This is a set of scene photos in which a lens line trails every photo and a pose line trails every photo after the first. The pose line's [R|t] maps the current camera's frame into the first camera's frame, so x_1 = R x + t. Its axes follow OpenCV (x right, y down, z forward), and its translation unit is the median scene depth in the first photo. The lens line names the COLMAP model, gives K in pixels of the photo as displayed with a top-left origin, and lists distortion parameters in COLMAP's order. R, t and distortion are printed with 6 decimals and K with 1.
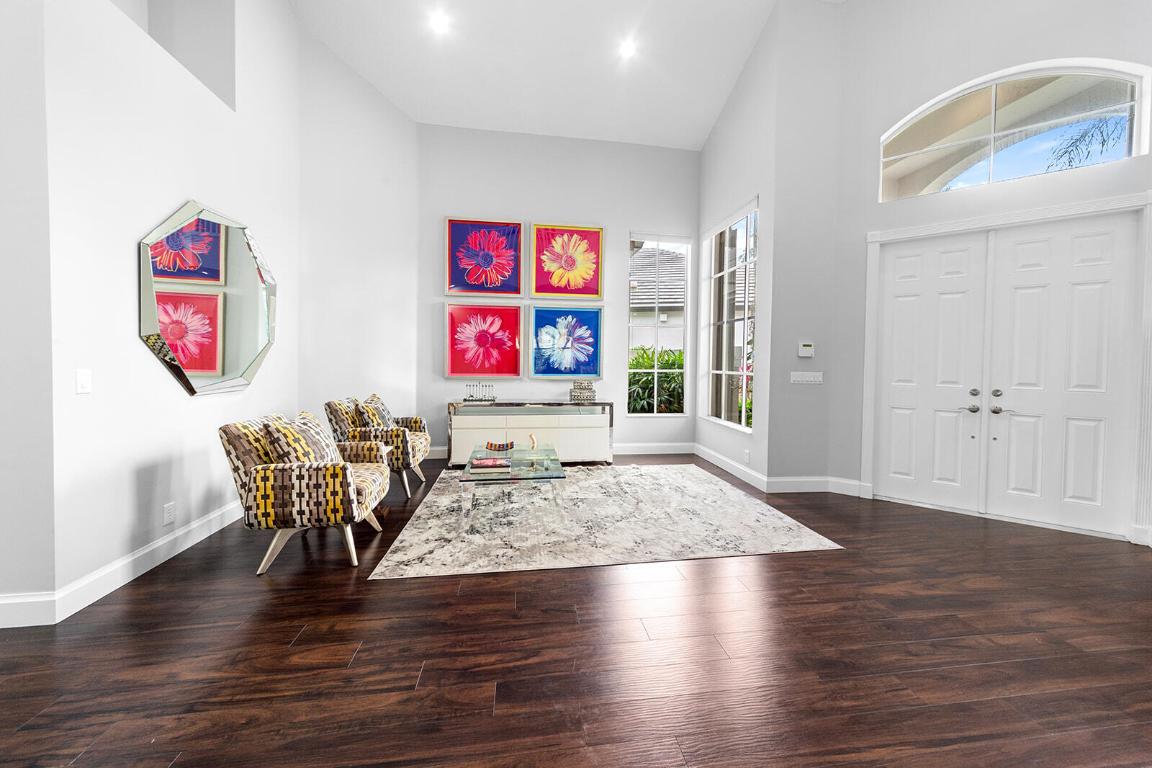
lens RADIAL K [[413.6, 0, 579.9], [0, 413.6, 365.7], [0, 0, 1]] dist [0.008309, 0.000087]
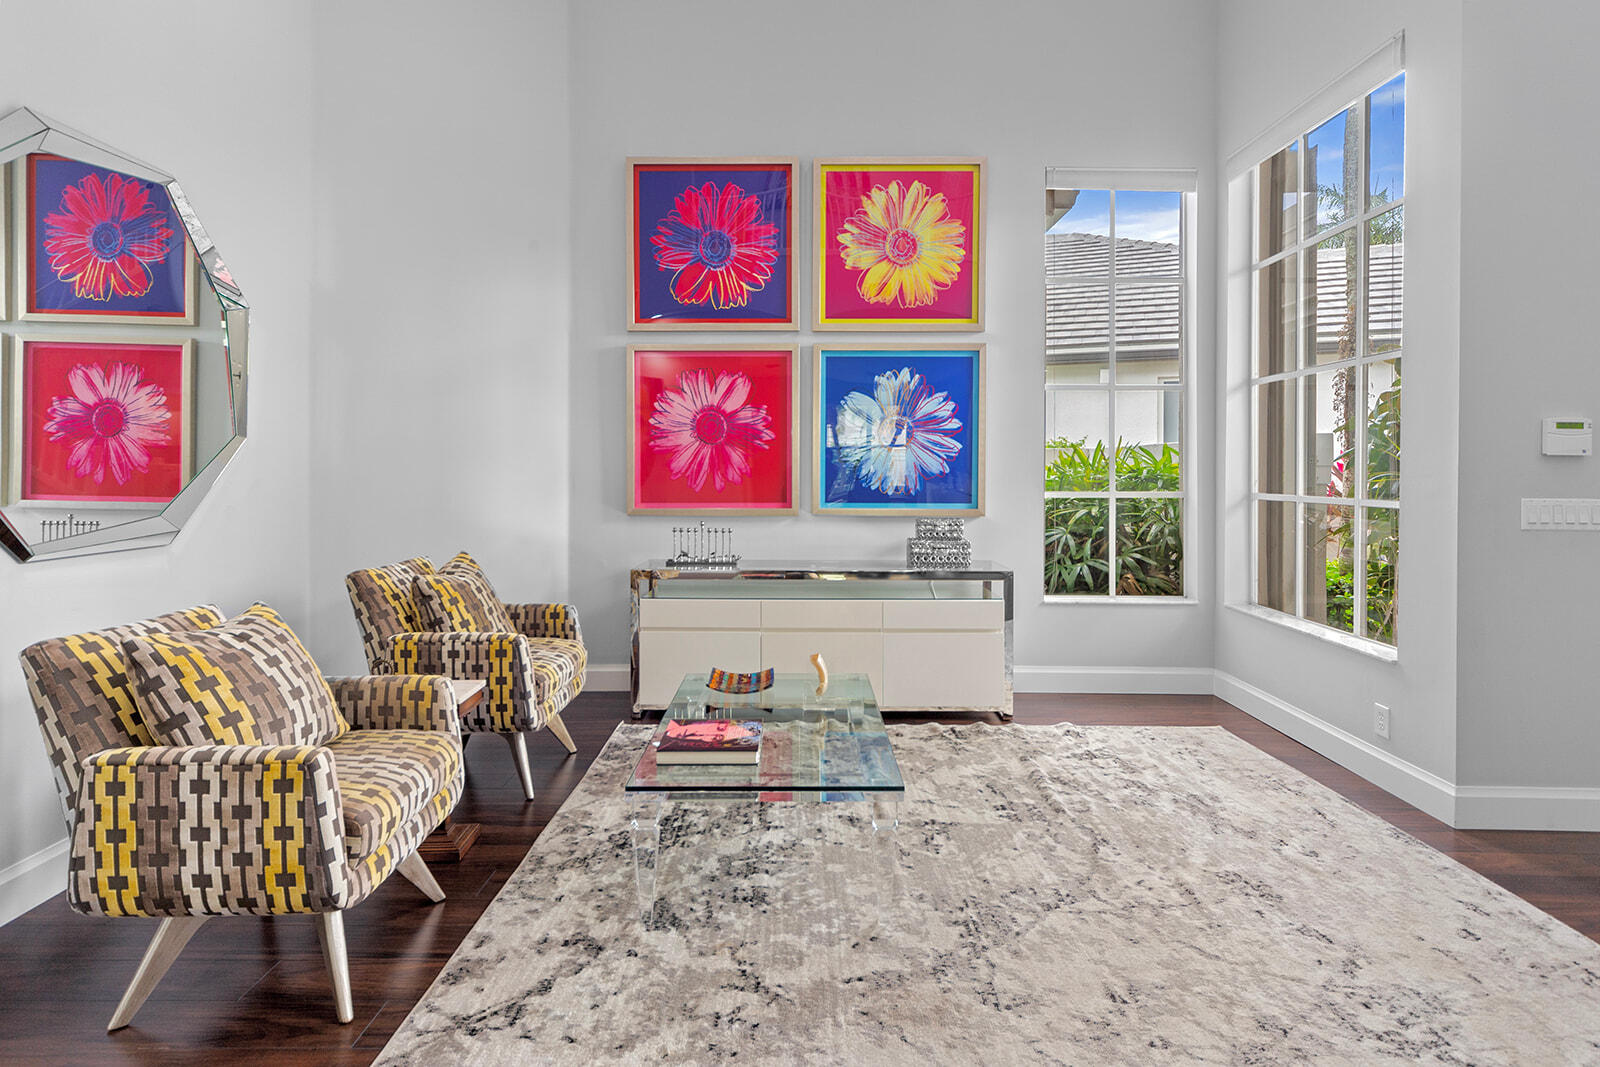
lens RADIAL K [[799.5, 0, 788.7], [0, 799.5, 454.0], [0, 0, 1]] dist [0.005874, -0.001693]
pose [[0.986522, -0.012364, -0.163160, -0.012938], [0.006566, 0.999329, -0.036028, -0.002886], [0.163496, 0.034471, 0.985942, 0.219745]]
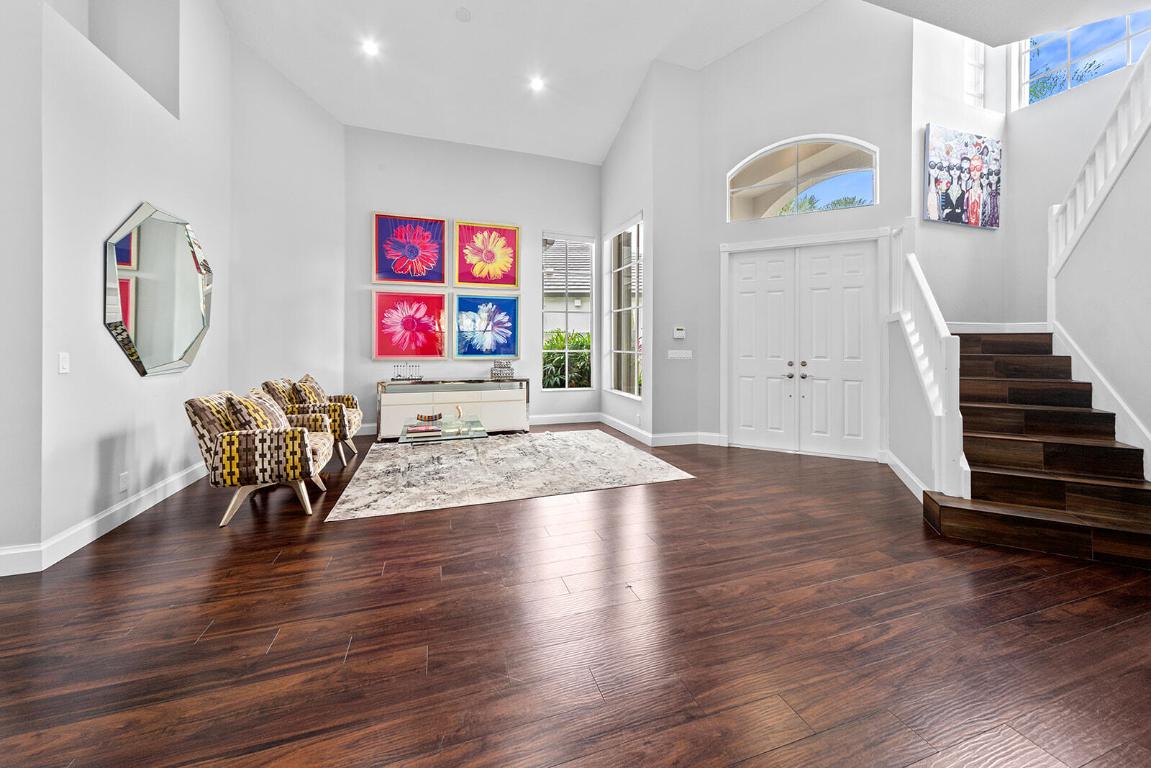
lens RADIAL K [[413.3, 0, 579.3], [0, 413.3, 346.7], [0, 0, 1]] dist [0.008309, 0.000087]
pose [[0.982179, -0.008862, 0.187739, 0.002423], [0.009406, 0.999954, -0.002010, 0.004402], [-0.187713, 0.003740, 0.982217, -0.218699]]
